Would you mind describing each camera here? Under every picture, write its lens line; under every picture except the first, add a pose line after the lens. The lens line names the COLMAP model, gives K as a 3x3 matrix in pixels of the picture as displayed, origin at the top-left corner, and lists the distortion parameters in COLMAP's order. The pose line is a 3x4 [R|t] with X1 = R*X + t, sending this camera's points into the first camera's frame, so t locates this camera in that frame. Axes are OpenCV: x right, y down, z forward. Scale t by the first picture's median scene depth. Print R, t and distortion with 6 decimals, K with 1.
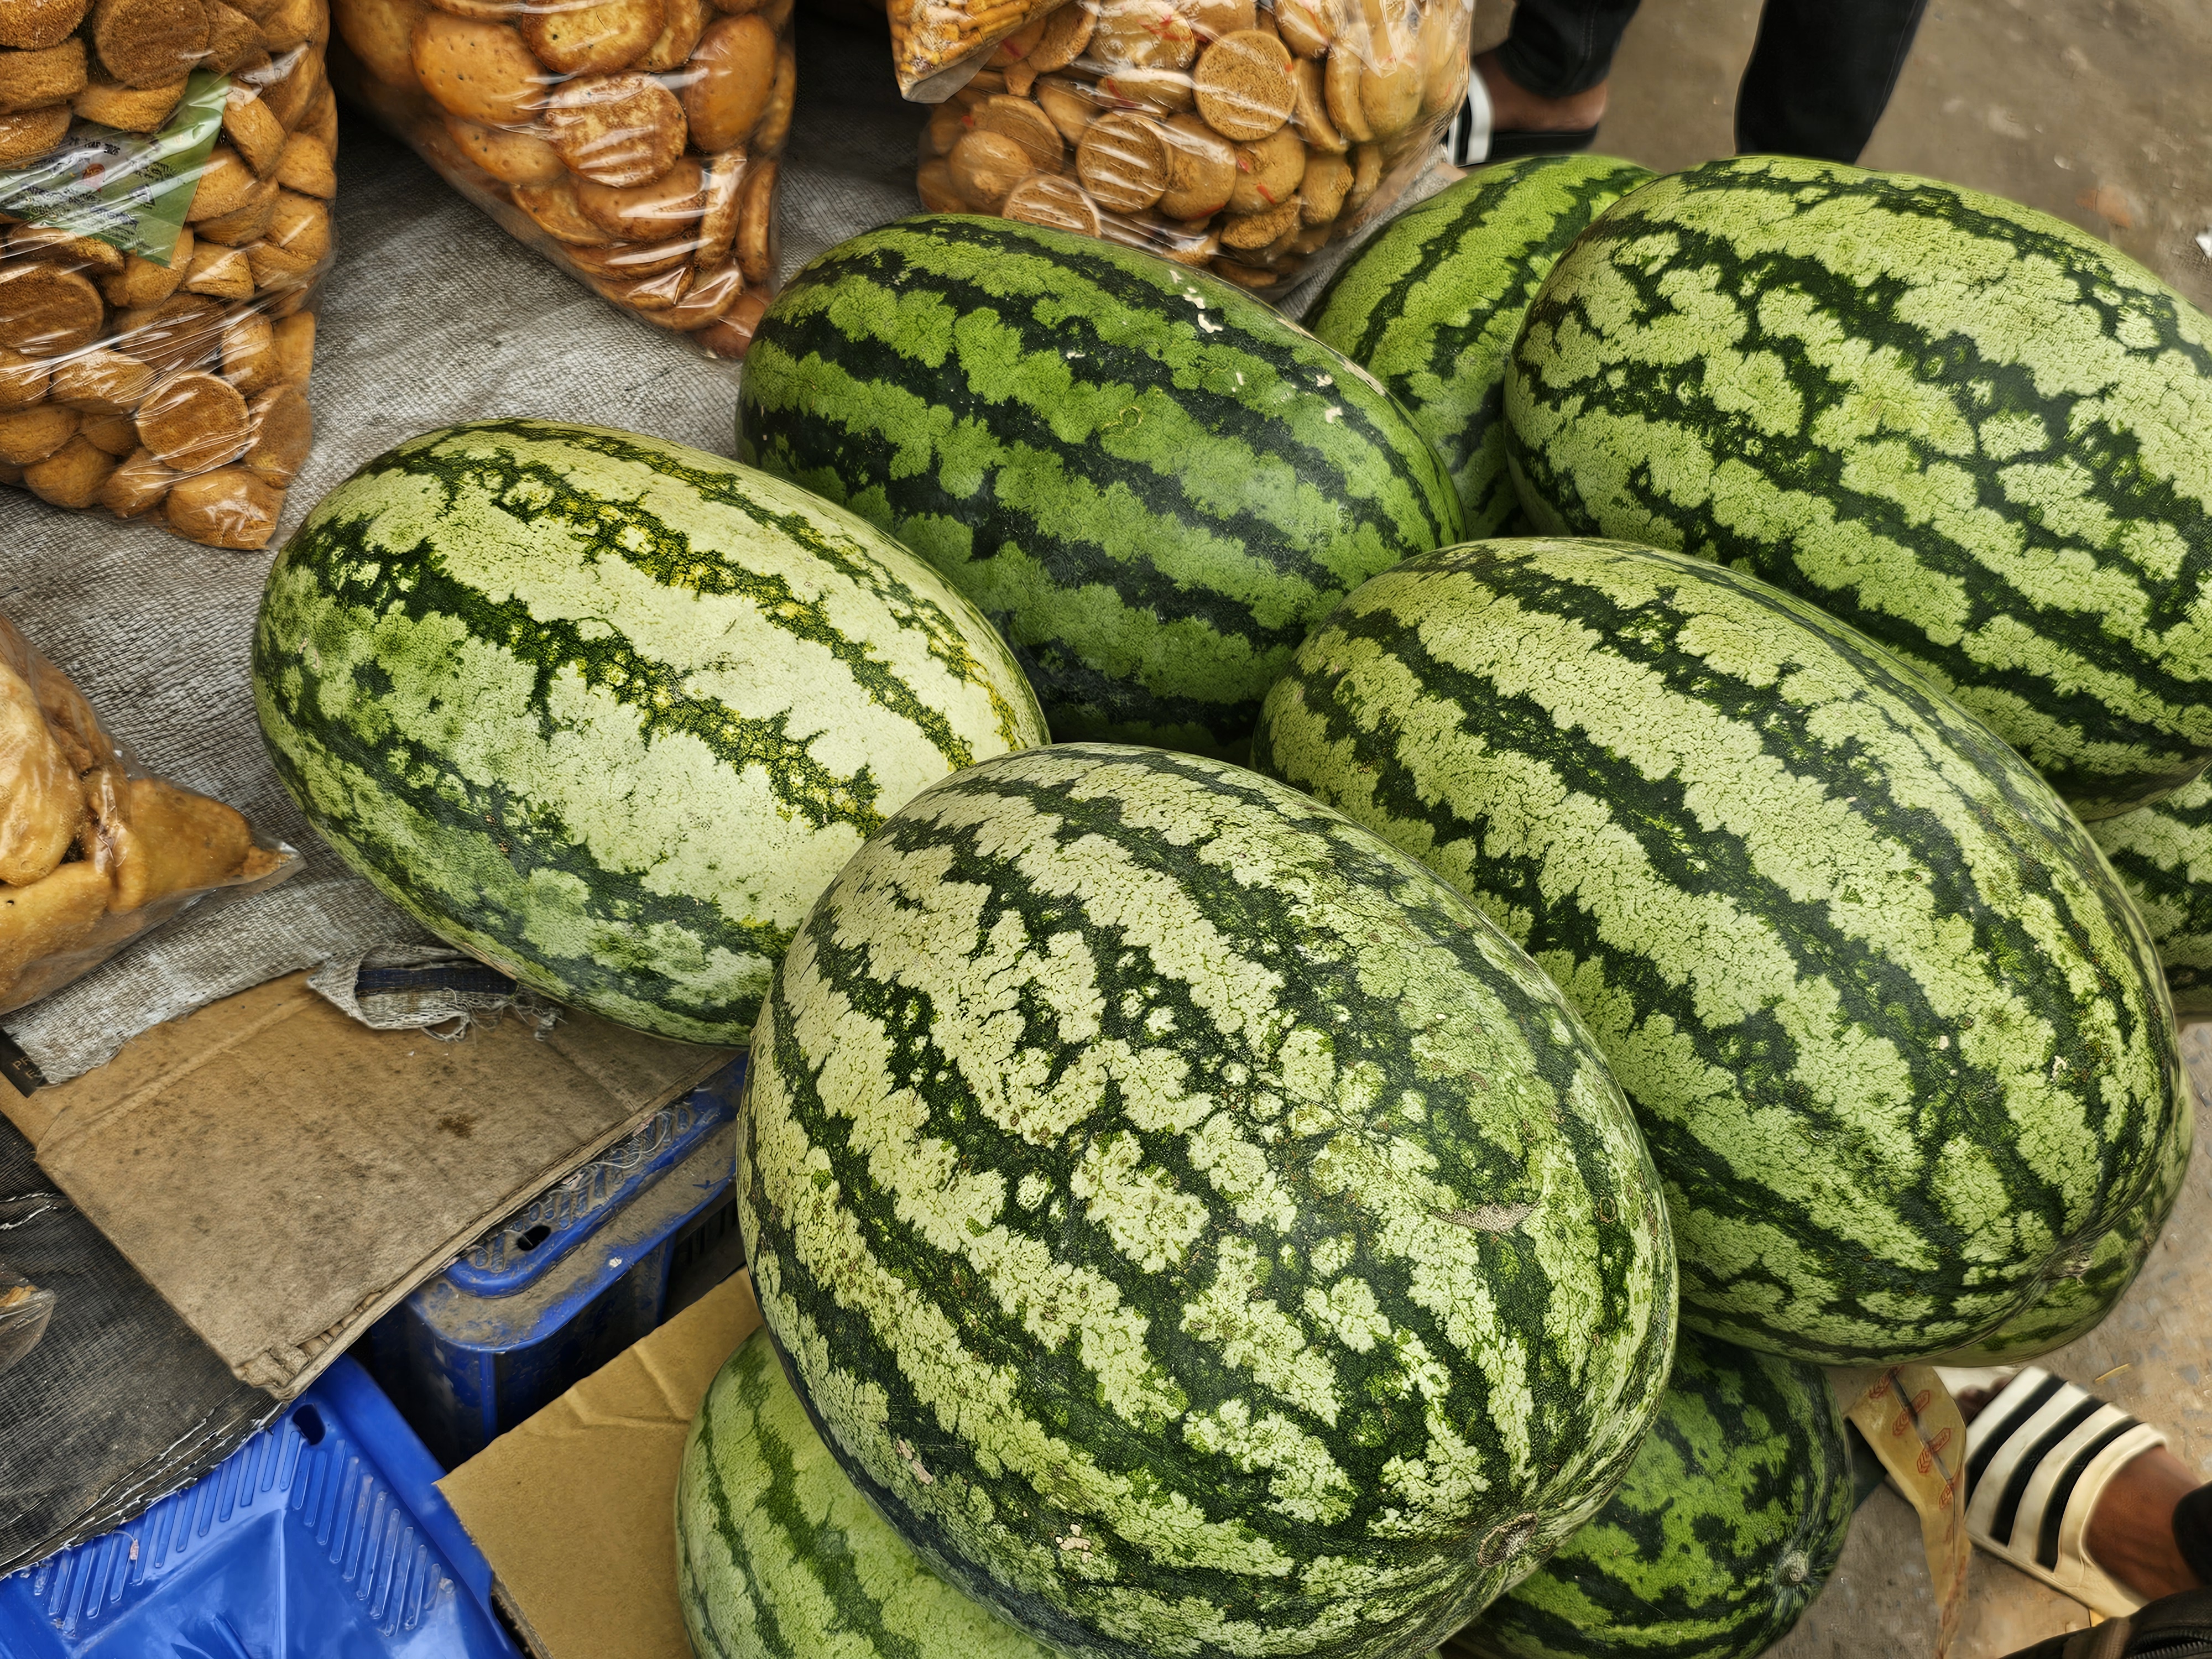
lens RADIAL K [[2350.5, 0, 1114.1], [0, 2350.5, 797.2], [0, 0, 1]] dist [0.102488, -0.234789]
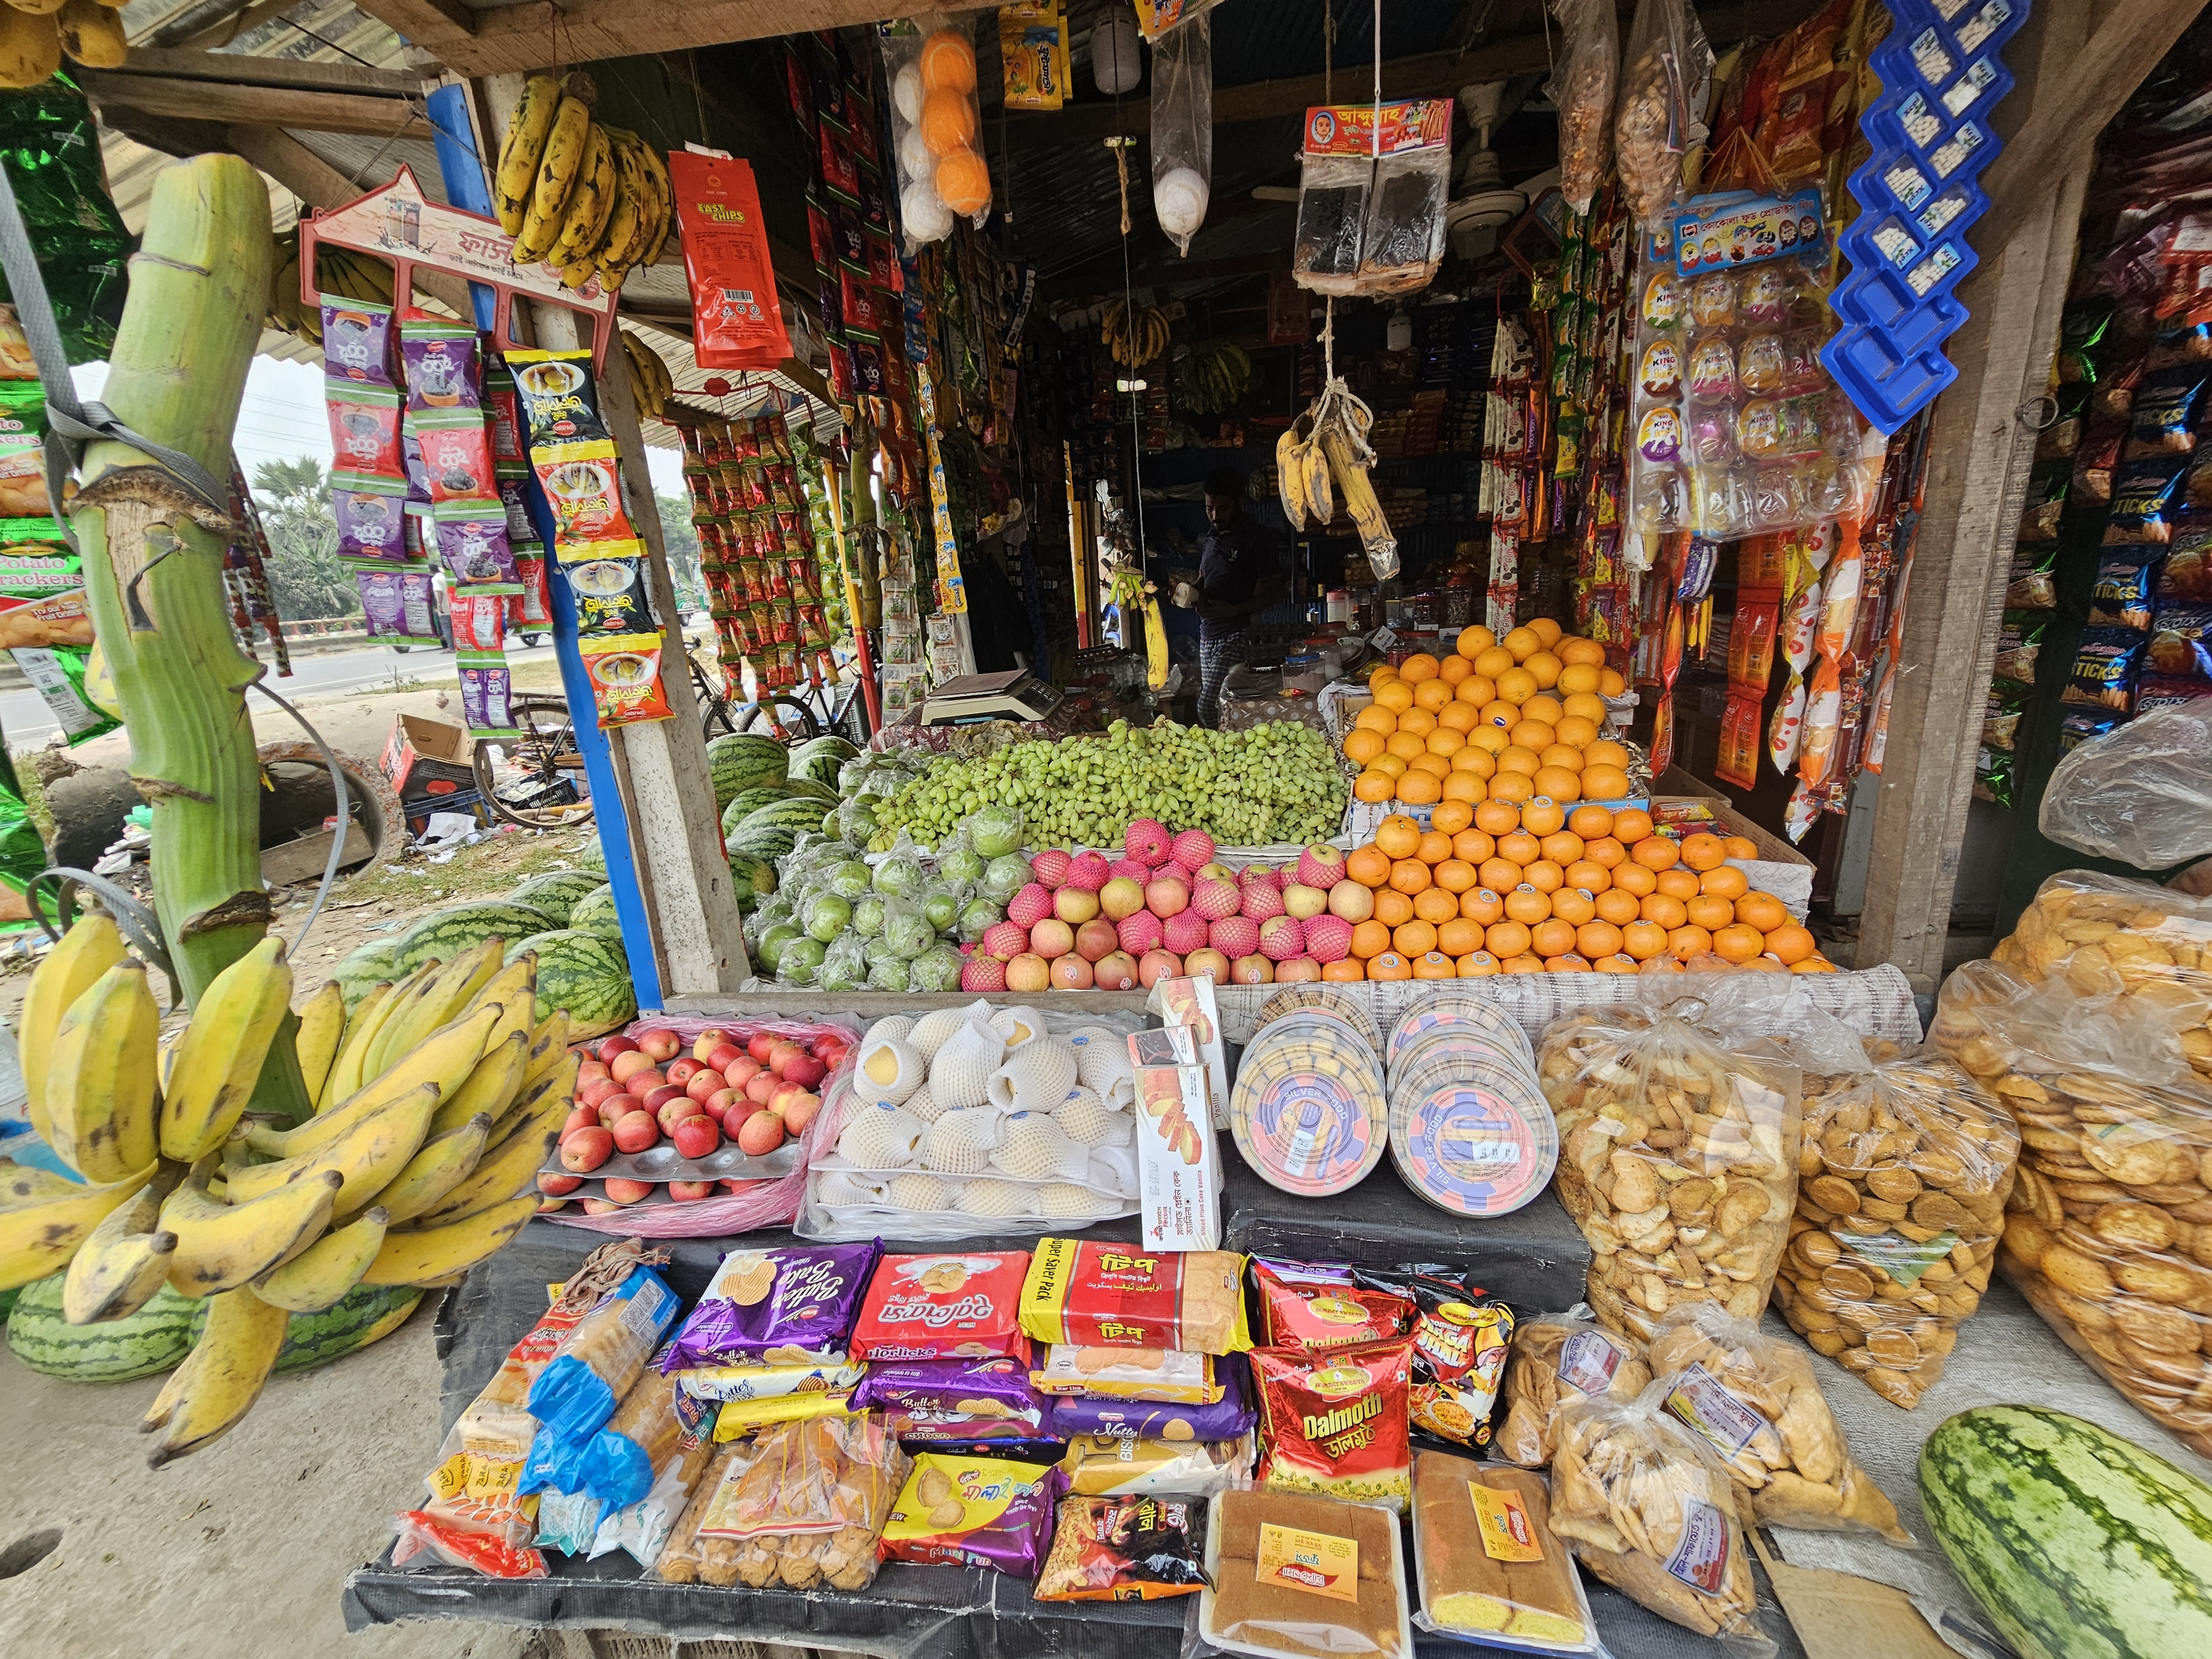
lens RADIAL K [[907.6, 0, 1101.1], [0, 907.6, 851.1], [0, 0, 1]] dist [0.001271, 0.000249]
pose [[0.541544, 0.080204, -0.836838, -0.068035], [-0.535478, 0.800286, -0.269824, 0.146157], [0.648069, 0.594230, 0.476338, -0.382045]]
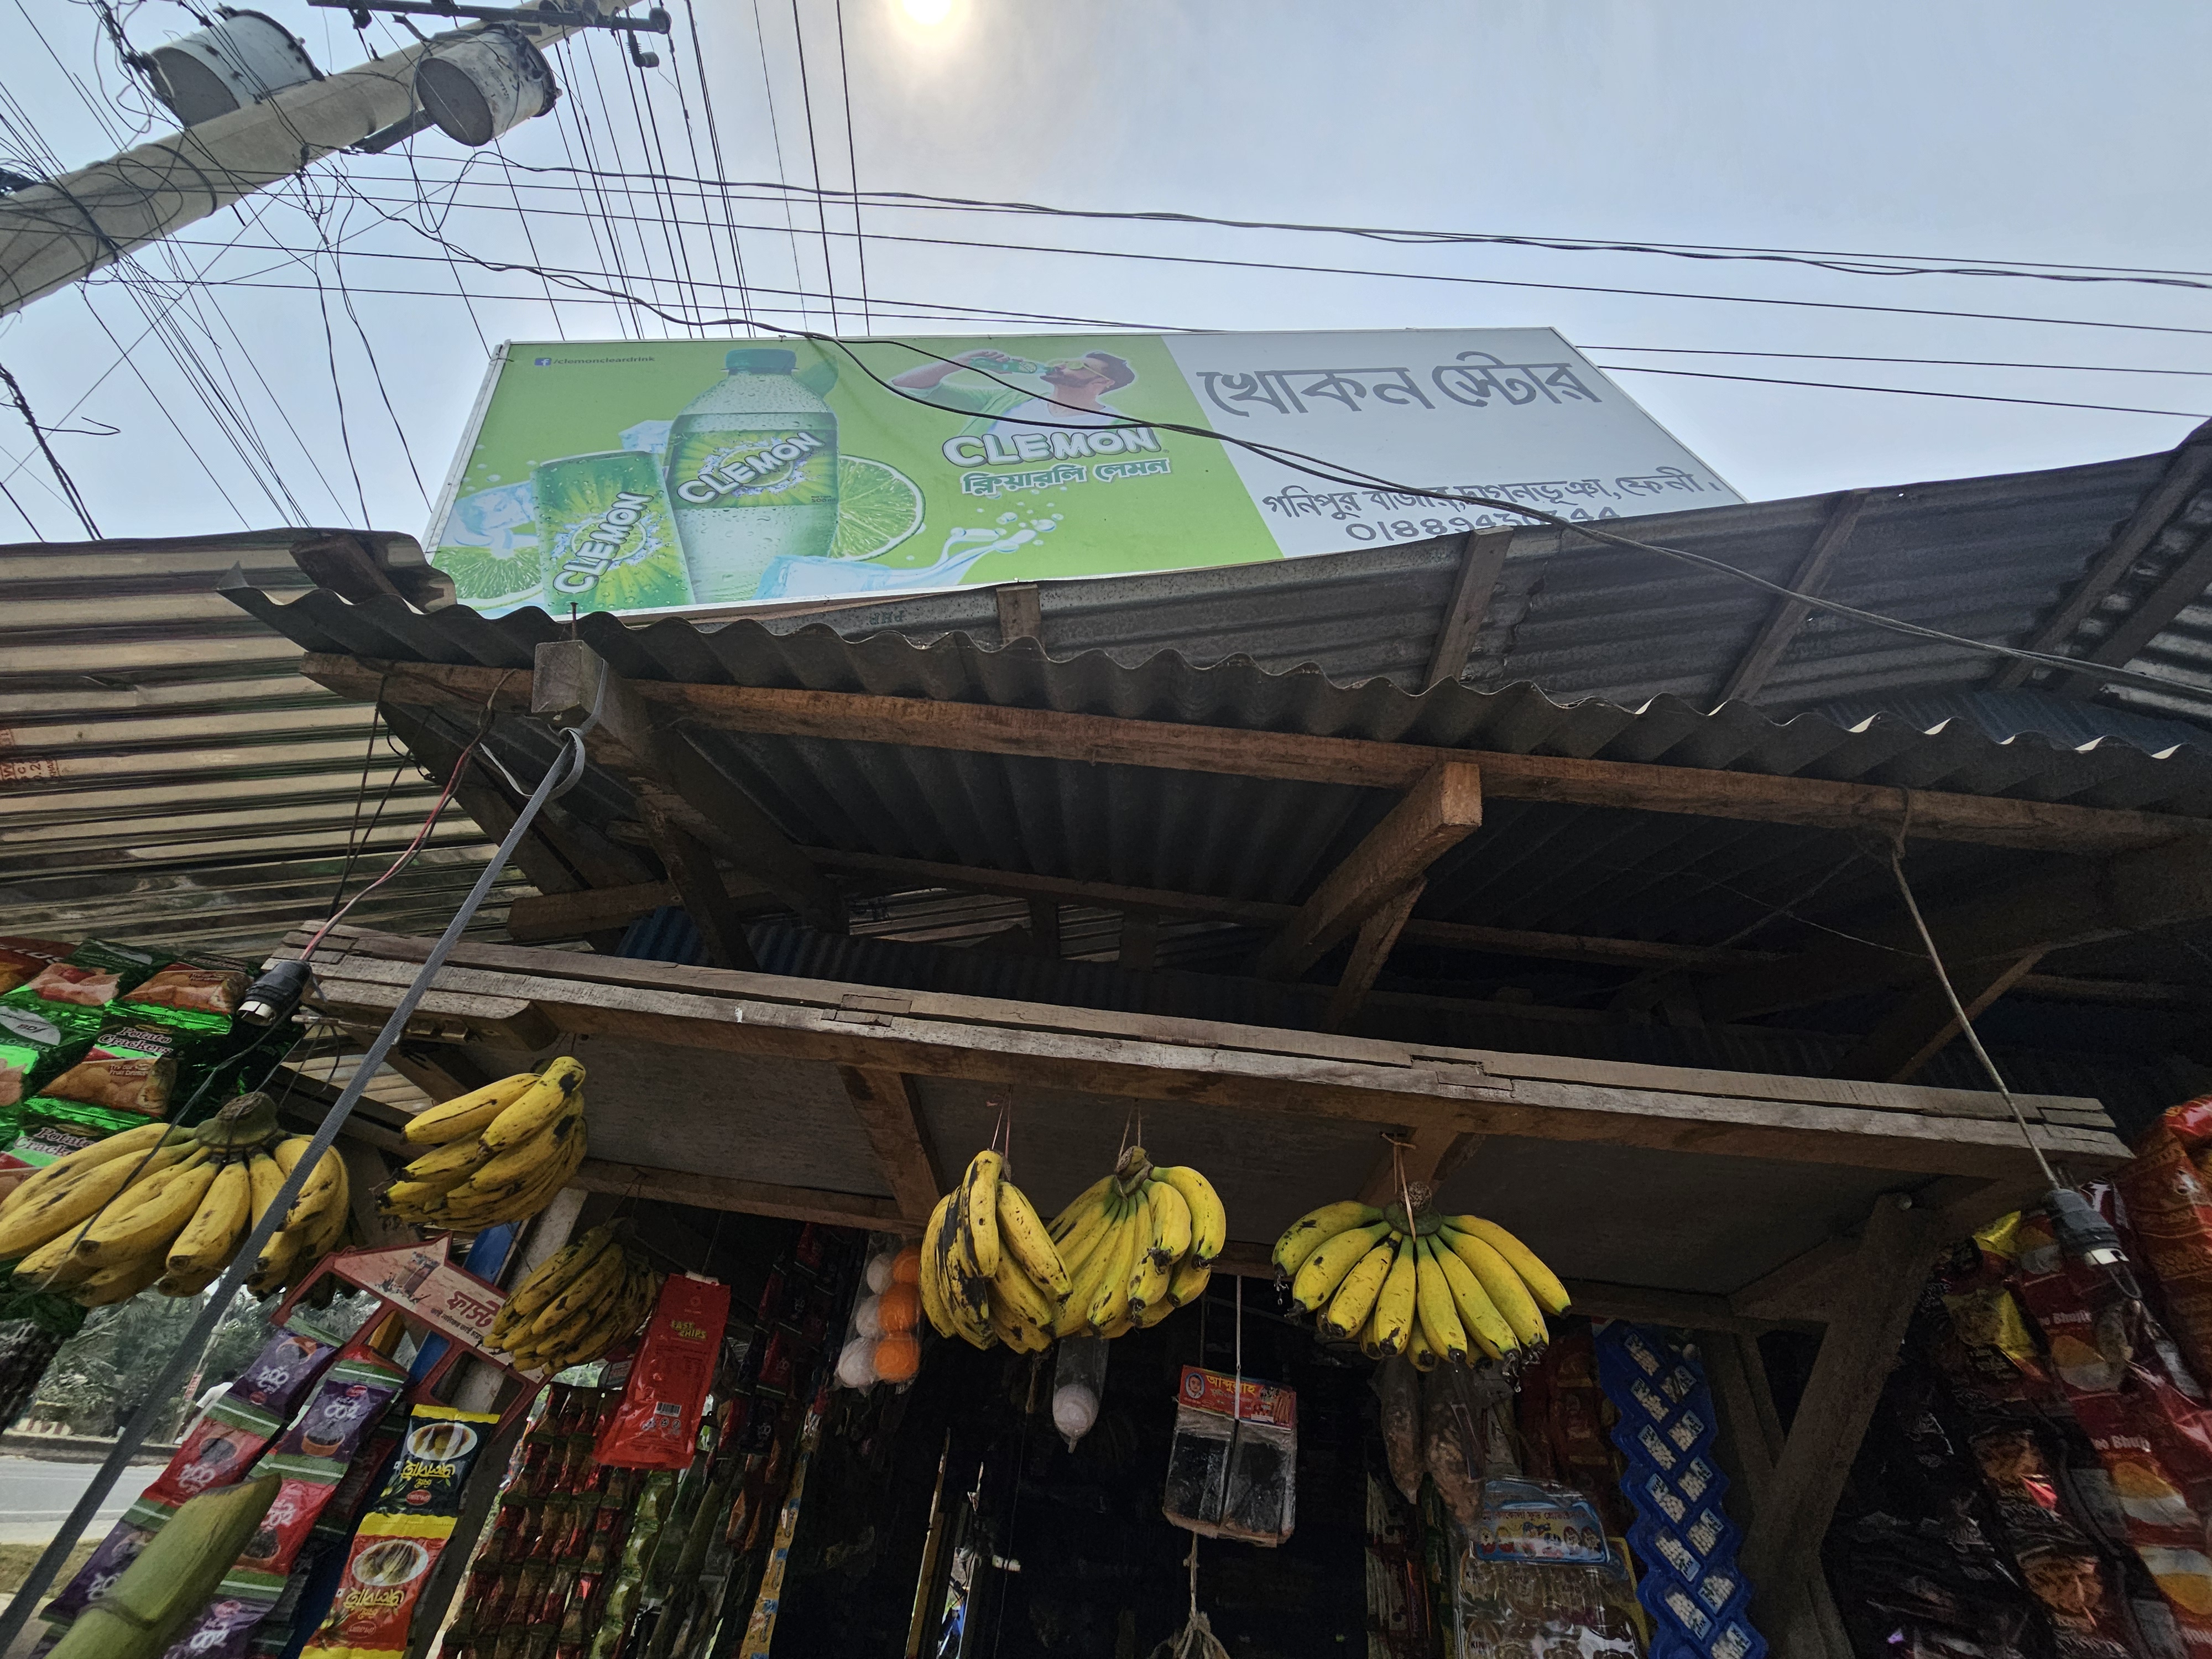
lens RADIAL K [[907.6, 0, 1101.1], [0, 907.6, 851.1], [0, 0, 1]] dist [0.001271, 0.000249]
pose [[0.661358, -0.497197, -0.561605, 0.139341], [-0.586090, 0.124701, -0.800592, 0.074362], [0.468085, 0.858630, -0.208930, -0.655956]]
